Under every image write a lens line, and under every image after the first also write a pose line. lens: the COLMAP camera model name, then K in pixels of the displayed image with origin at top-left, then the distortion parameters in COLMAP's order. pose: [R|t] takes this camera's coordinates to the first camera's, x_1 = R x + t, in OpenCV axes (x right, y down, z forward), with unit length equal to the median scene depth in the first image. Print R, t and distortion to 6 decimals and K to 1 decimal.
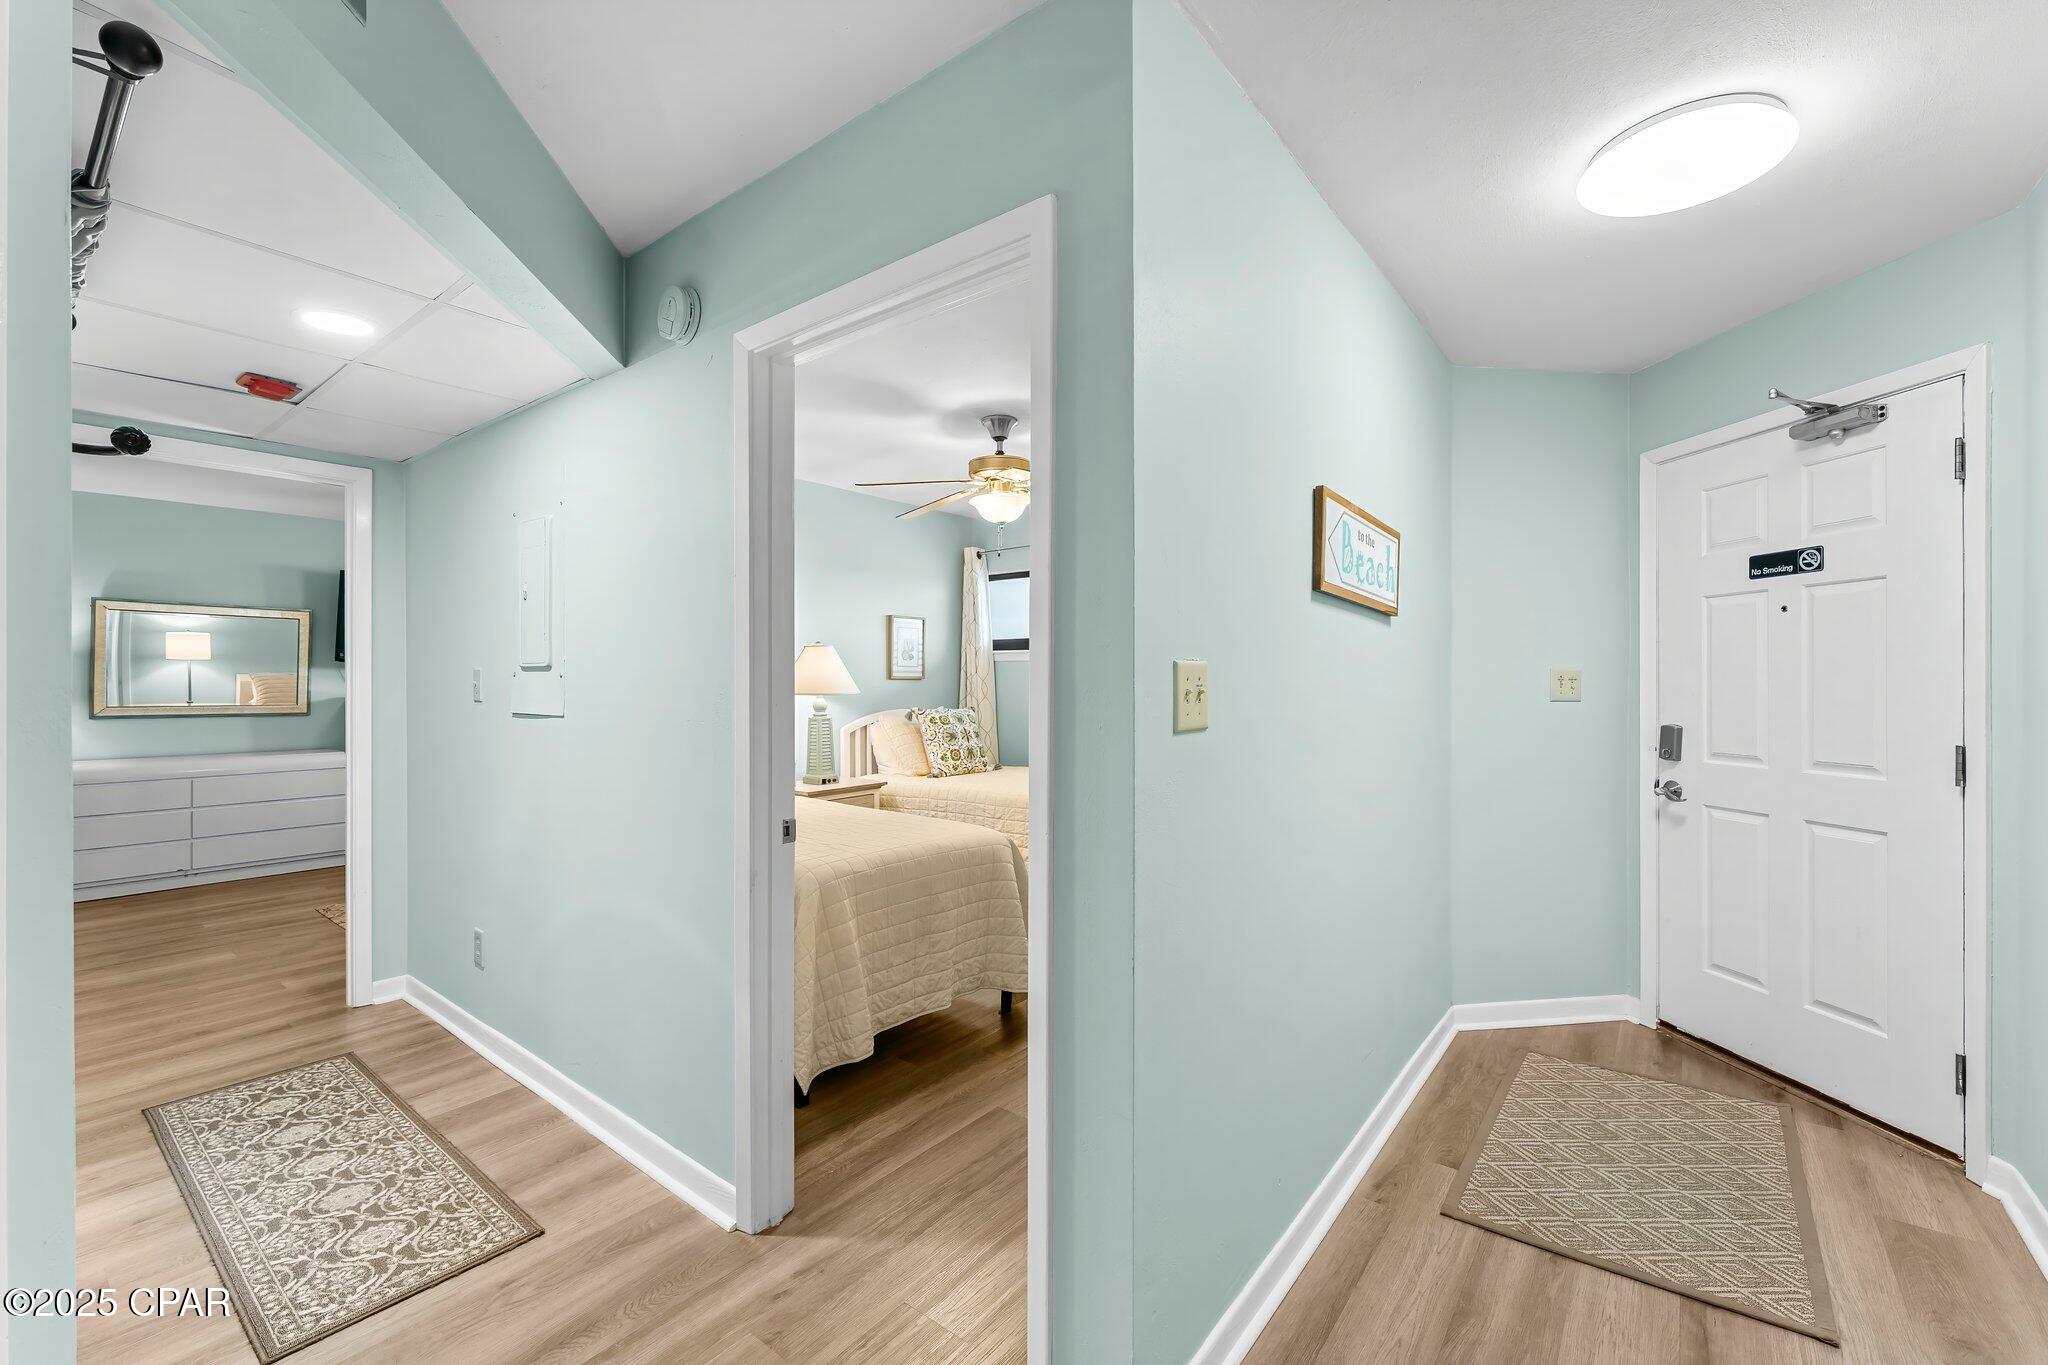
lens RADIAL K [[851.1, 0, 1024.0], [0, 851.1, 682.5], [0, 0, 1]] dist [0.000867, 0.000355]
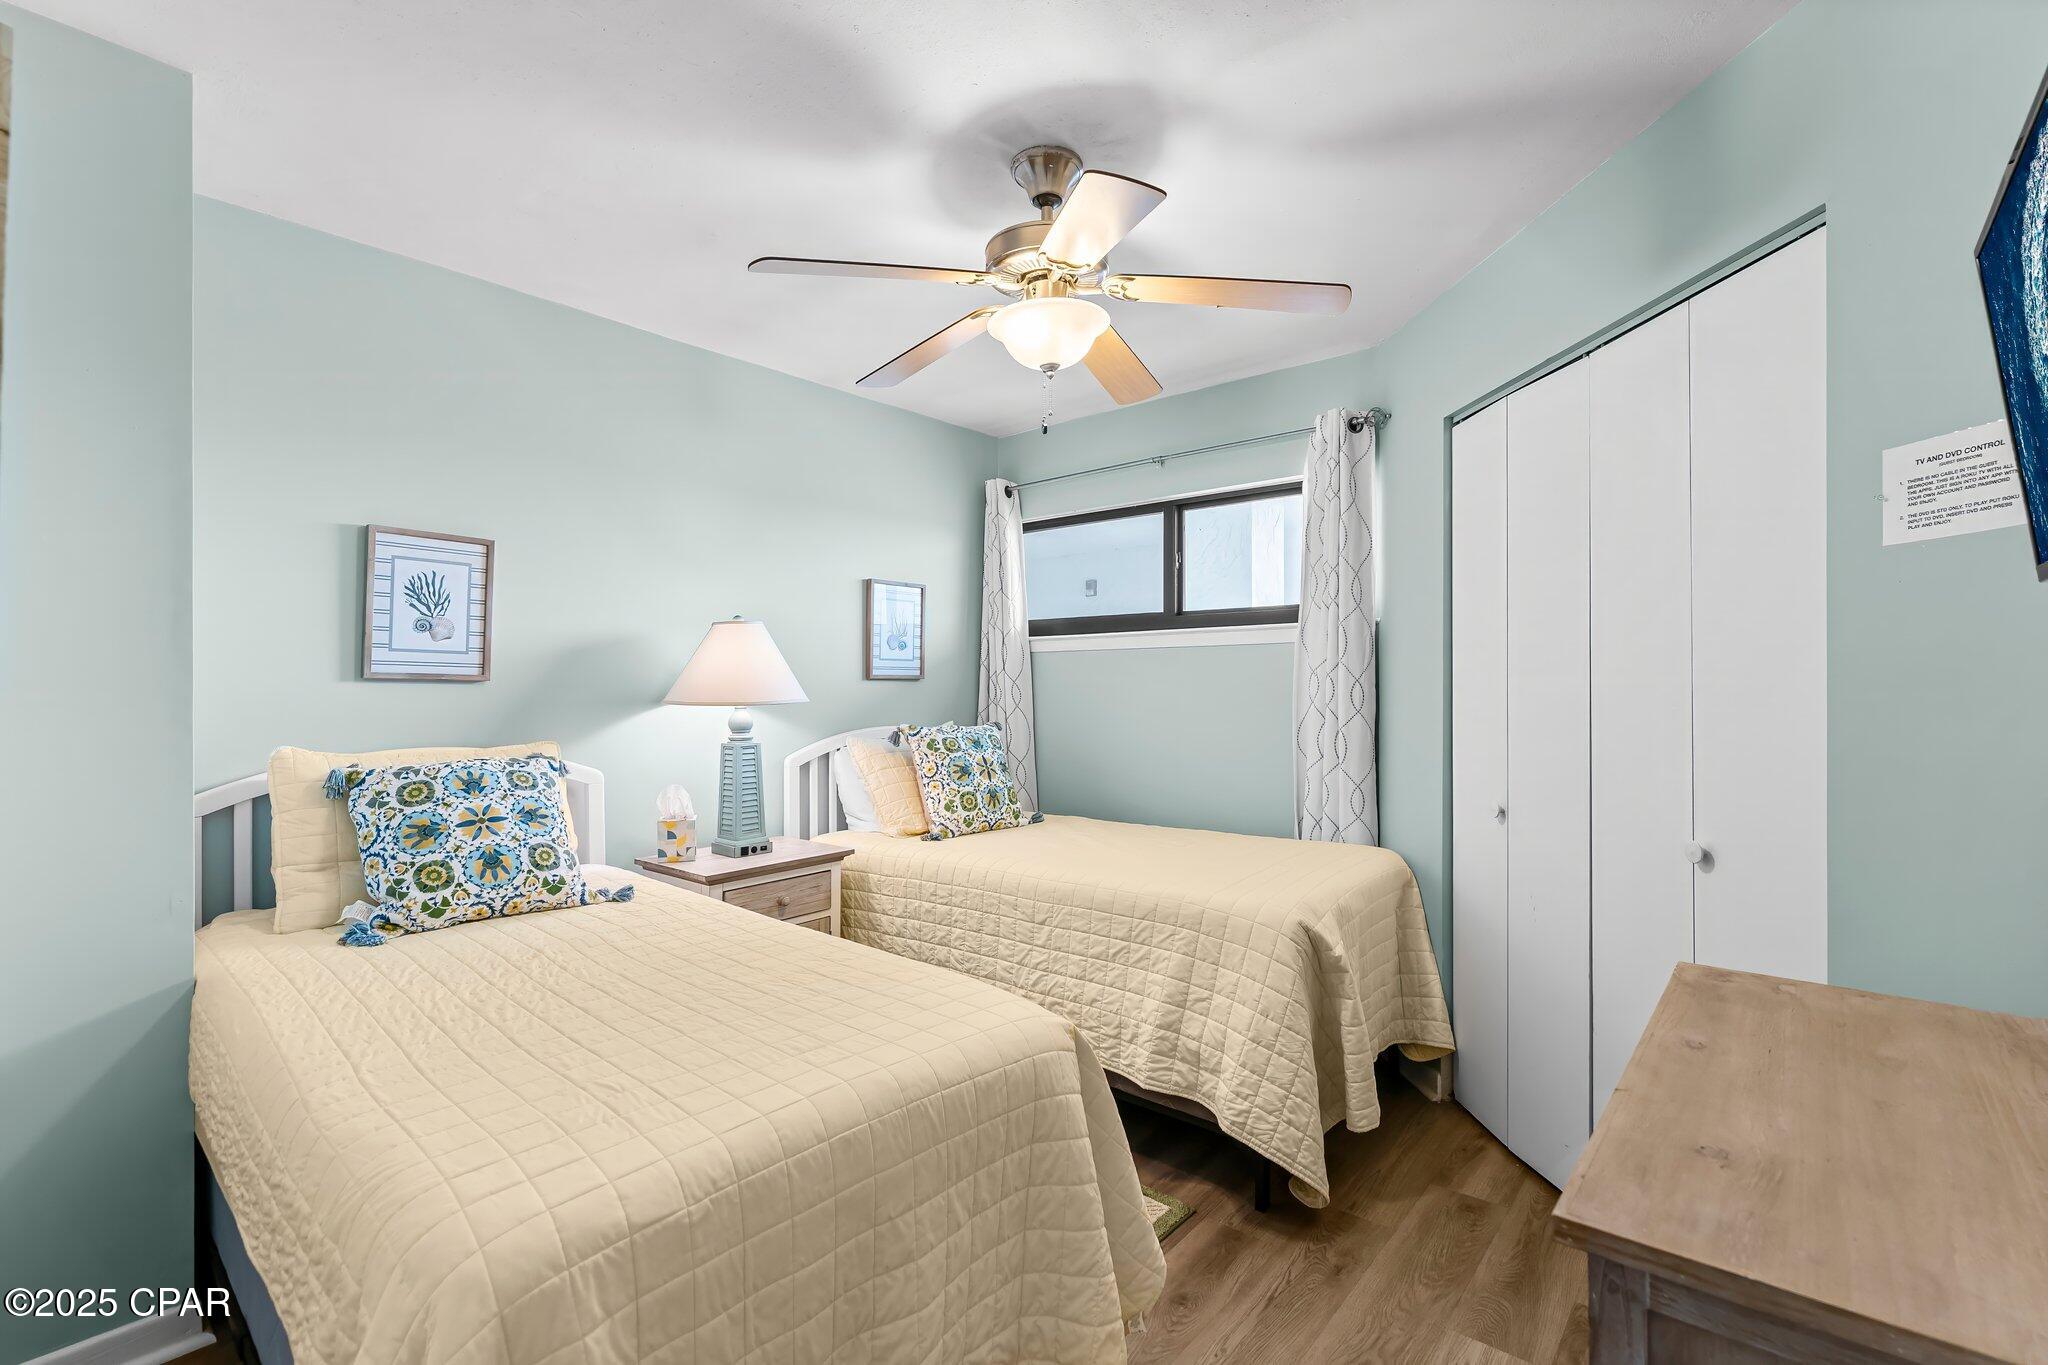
lens RADIAL K [[921.8, 0, 1028.0], [0, 921.8, 694.3], [0, 0, 1]] dist [-0.000650, -0.000049]
pose [[0.999408, -0.000807, -0.034388, -0.024108], [0.000994, 0.999985, 0.005418, 0.006480], [0.034383, -0.005449, 0.999394, 0.544263]]
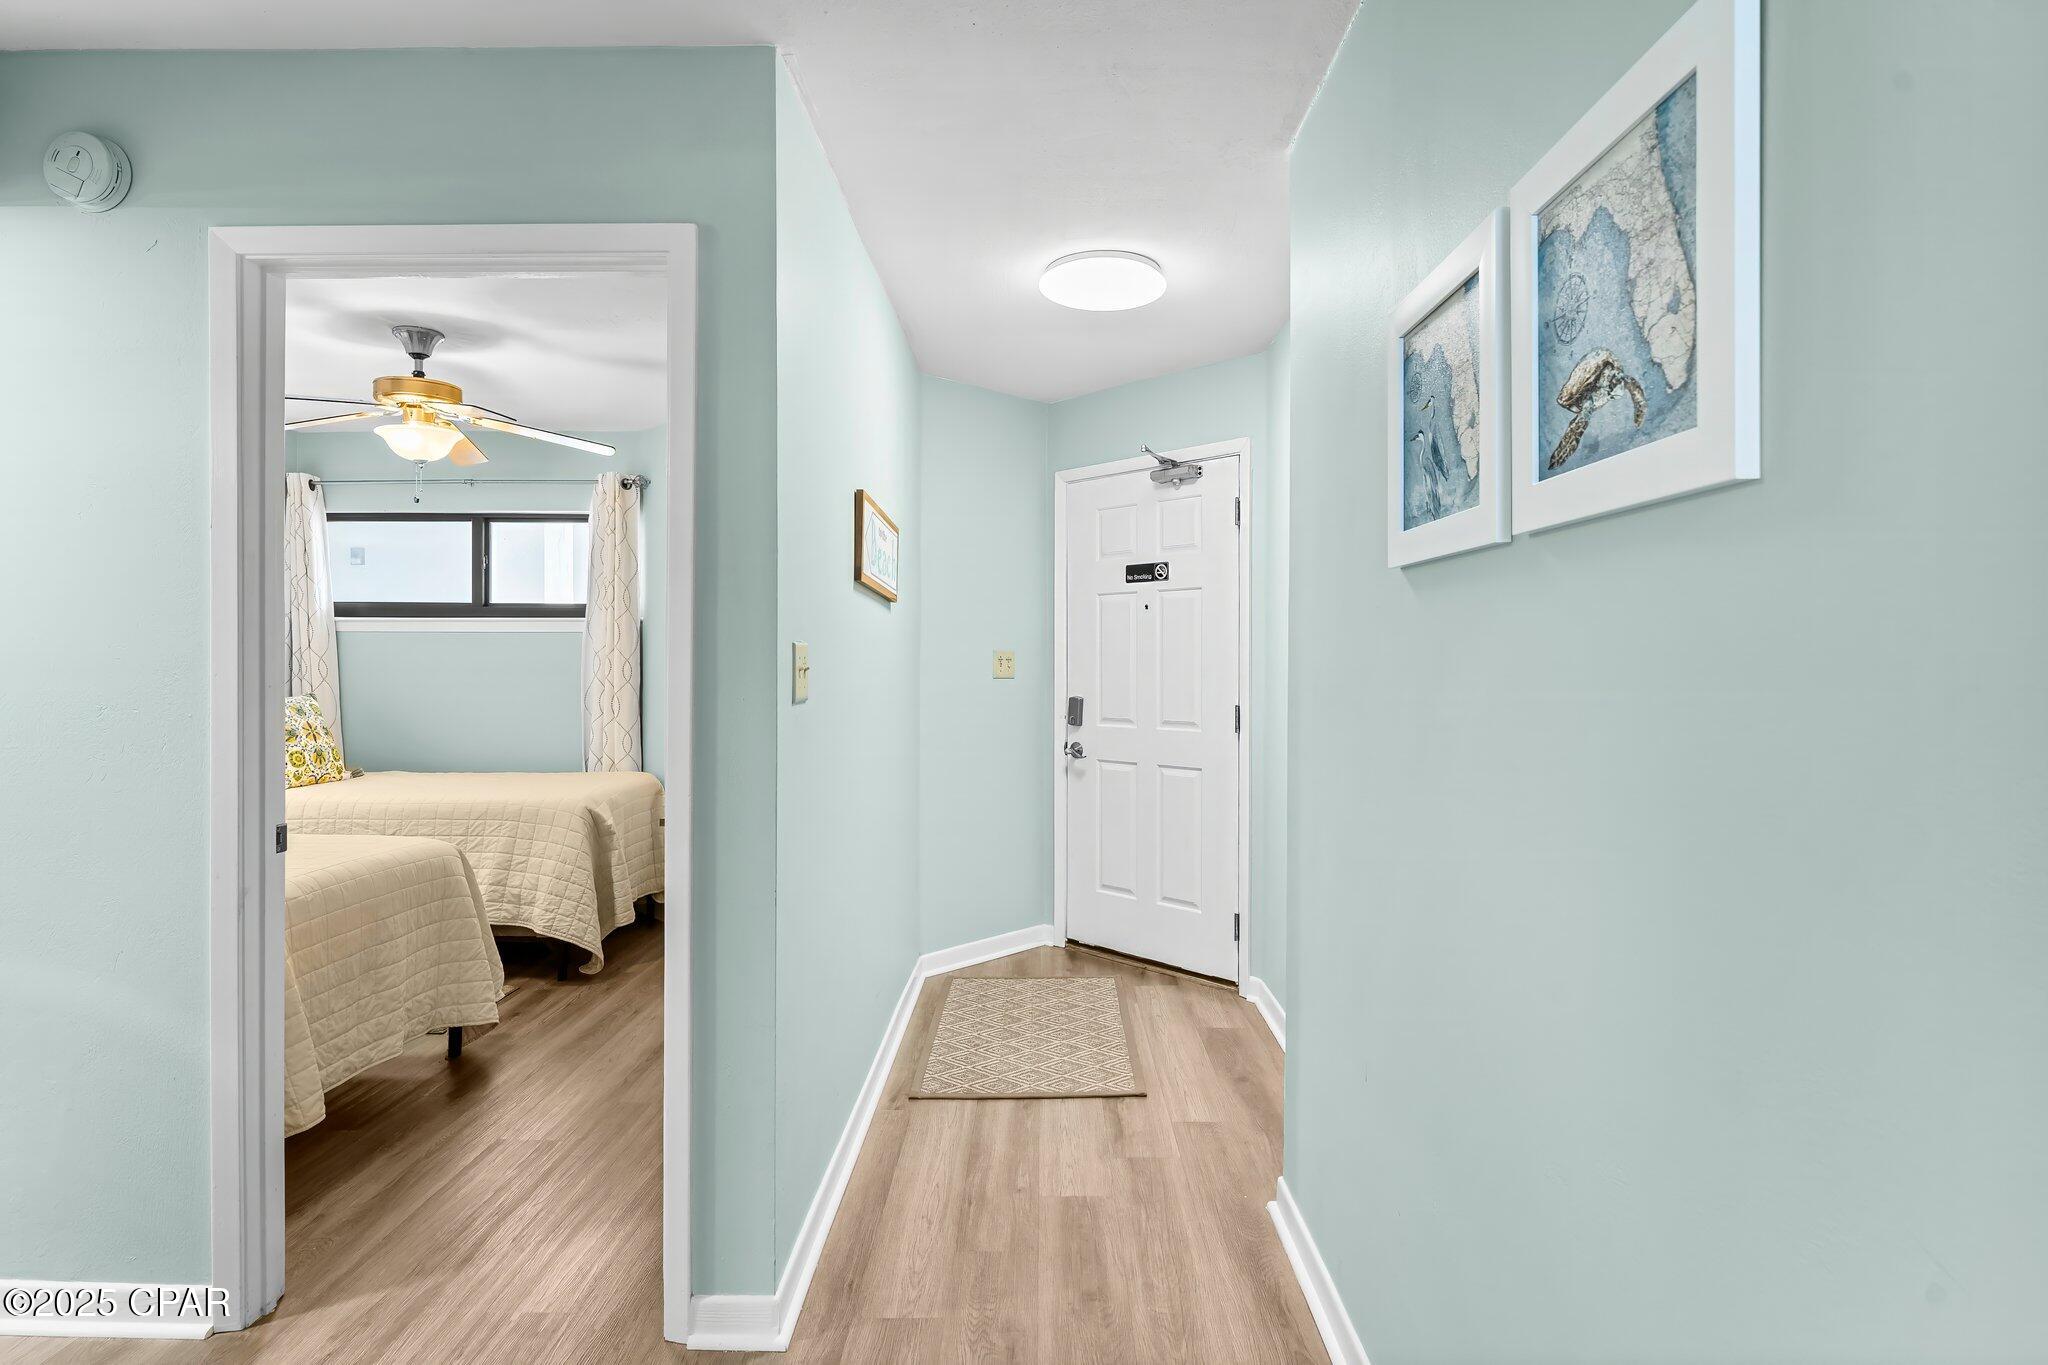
lens RADIAL K [[1058.1, 0, 1026.8], [0, 1058.1, 665.6], [0, 0, 1]] dist [-0.000716, 0.000127]
pose [[0.798700, 0.000759, 0.601729, -0.206119], [-0.002537, 0.999995, 0.002106, 0.001330], [-0.601725, -0.003209, 0.798697, -0.169917]]
